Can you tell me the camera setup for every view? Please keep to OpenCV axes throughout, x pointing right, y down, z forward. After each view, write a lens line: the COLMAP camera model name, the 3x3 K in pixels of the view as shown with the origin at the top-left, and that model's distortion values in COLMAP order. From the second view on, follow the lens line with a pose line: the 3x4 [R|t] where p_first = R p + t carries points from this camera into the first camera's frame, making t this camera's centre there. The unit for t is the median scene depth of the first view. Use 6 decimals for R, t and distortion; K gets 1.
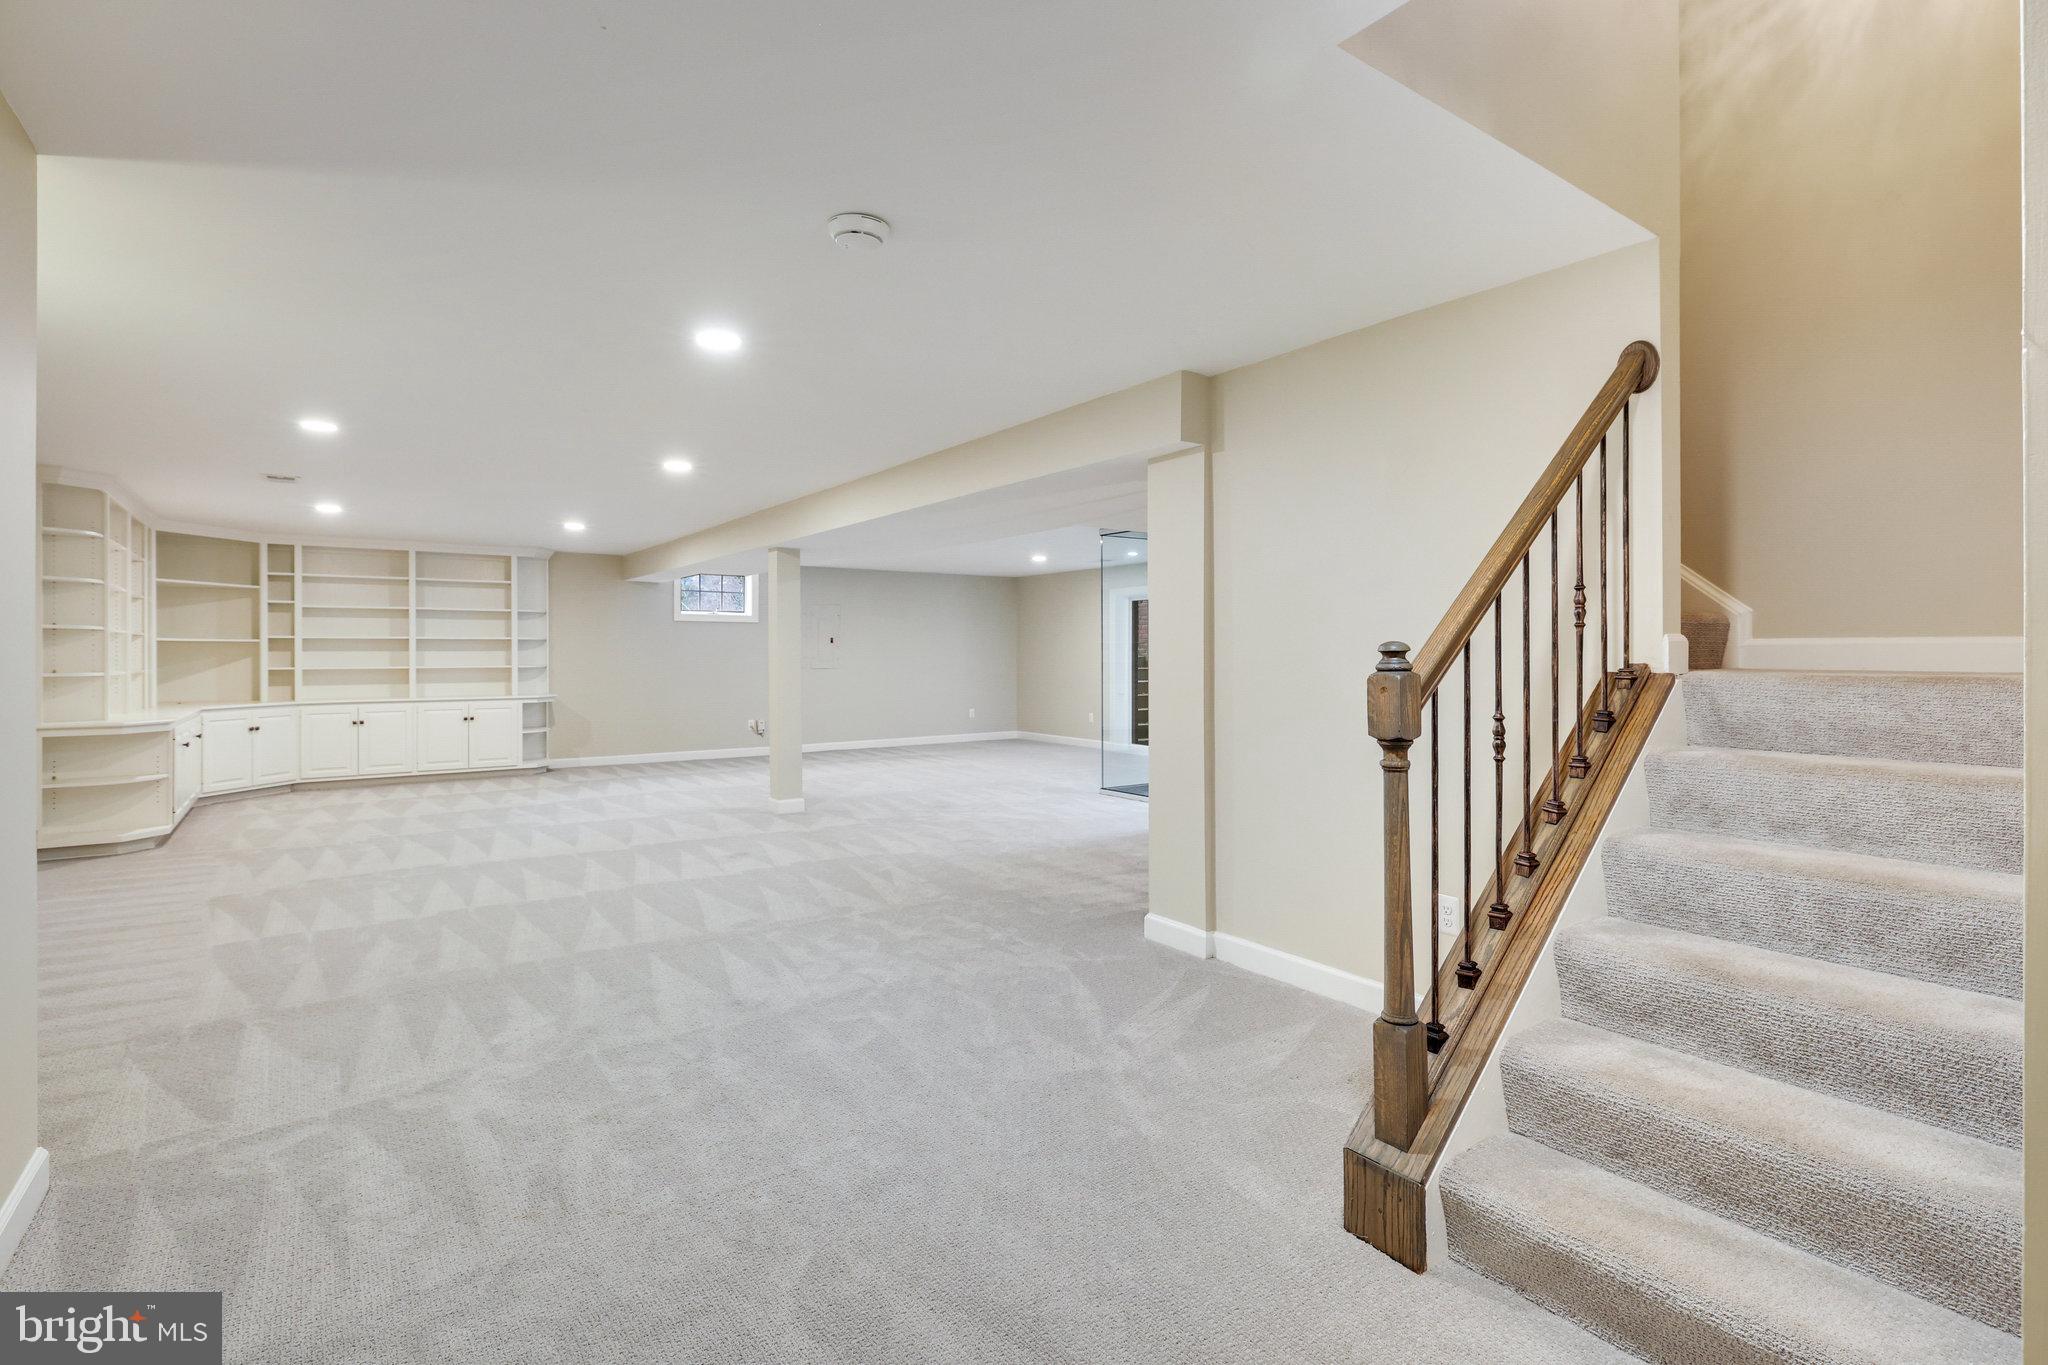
lens RADIAL K [[909.1, 0, 1005.3], [0, 909.1, 664.7], [0, 0, 1]] dist [0.000892, -0.000071]
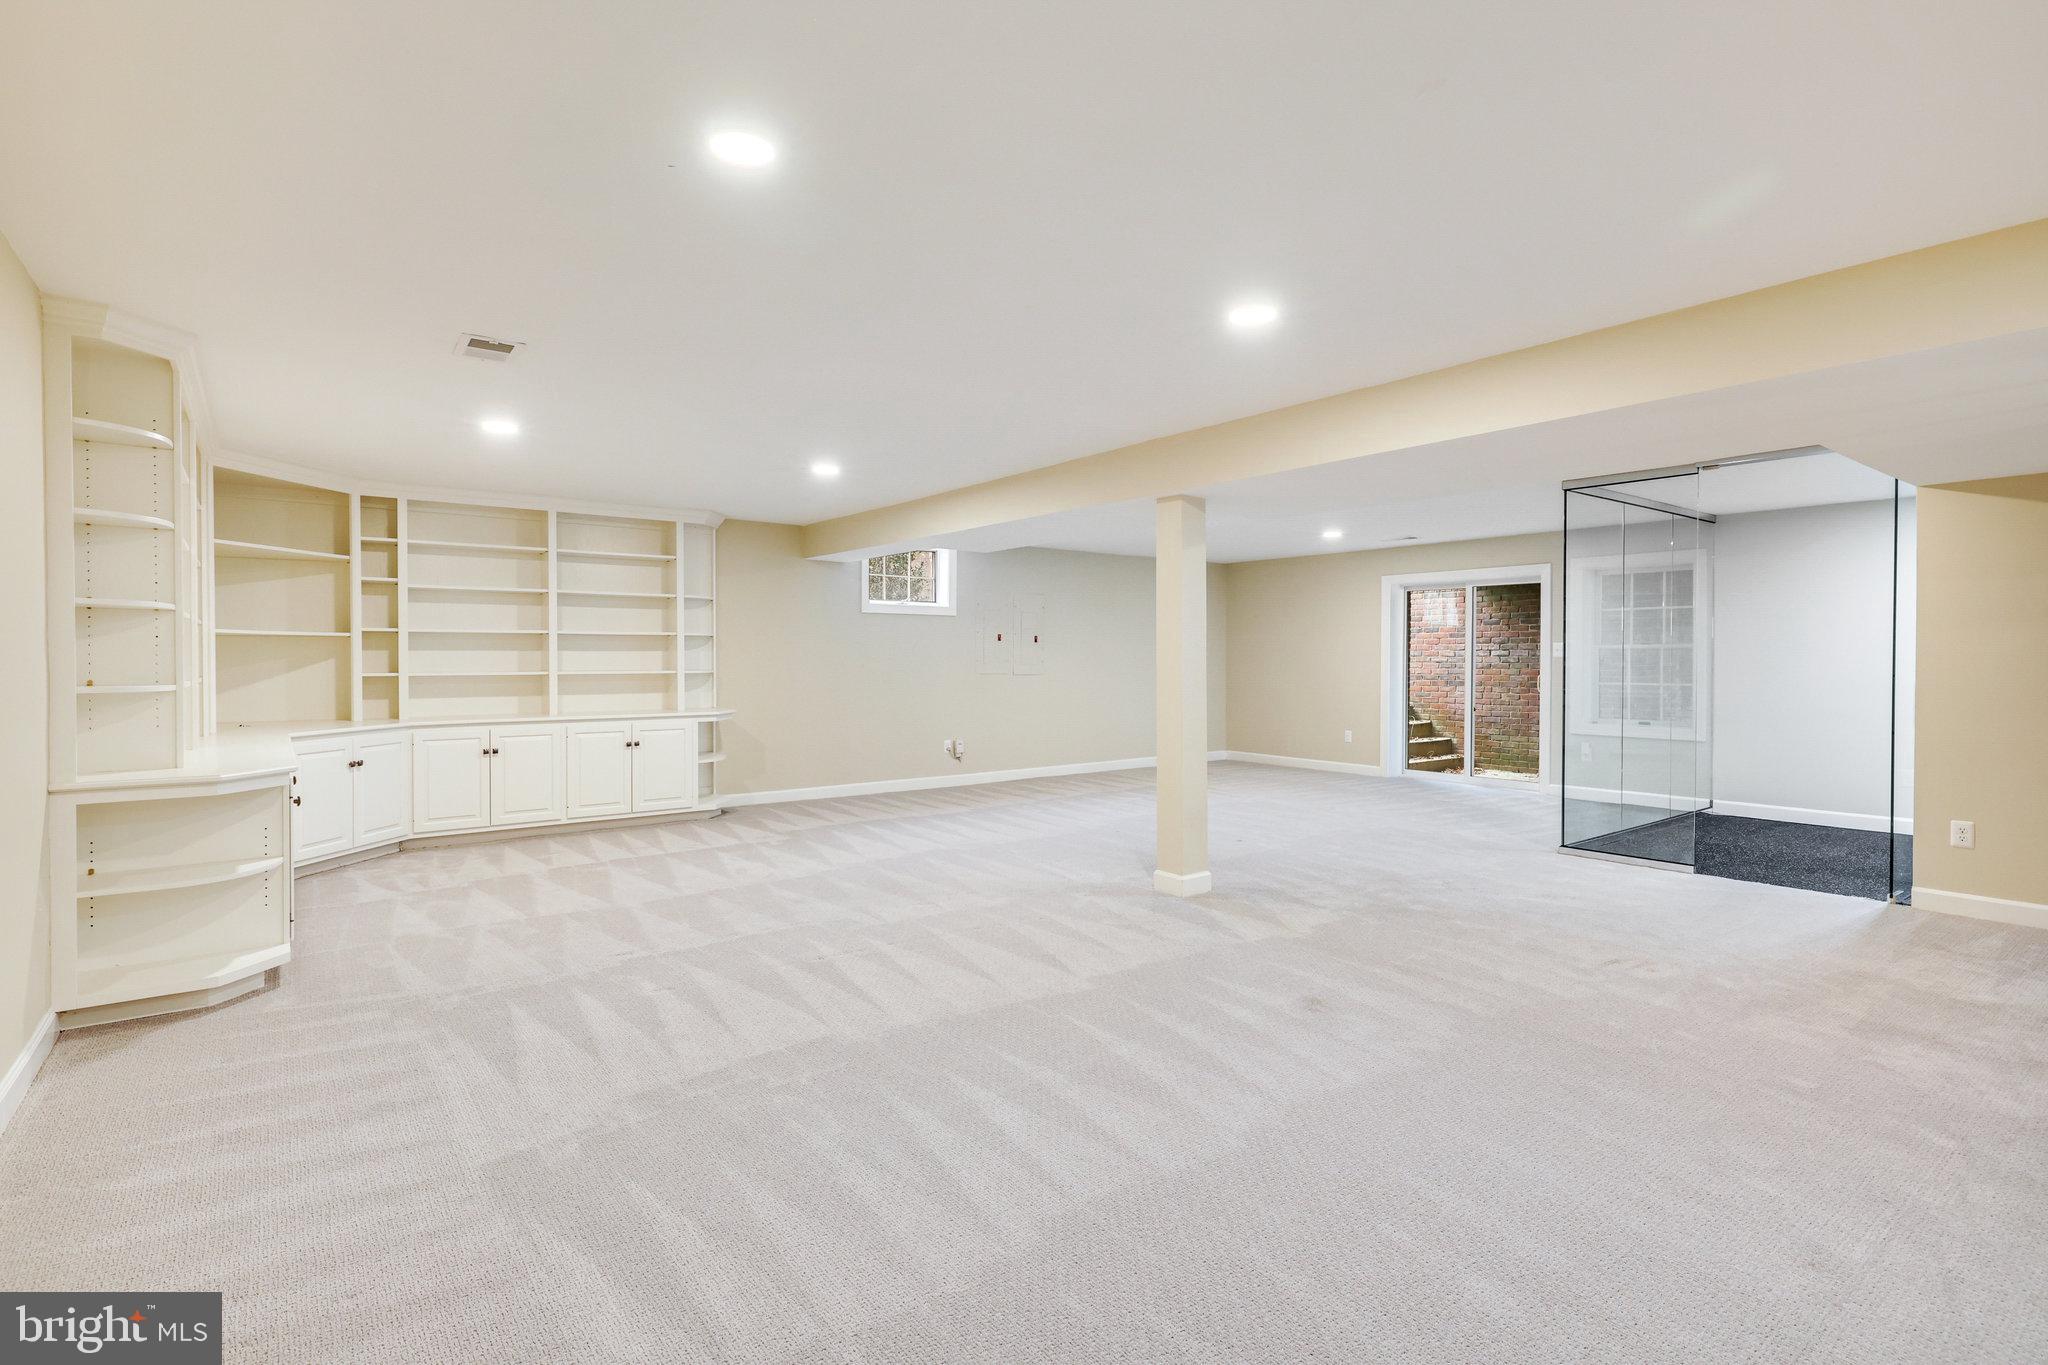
lens RADIAL K [[932.8, 0, 1024.0], [0, 932.8, 682.5], [0, 0, 1]] dist [0.001686, 0.000222]
pose [[0.999699, 0.002450, 0.024413, -0.315202], [-0.002844, 0.999866, 0.016094, -0.002745], [-0.024371, -0.016158, 0.999572, 0.266739]]
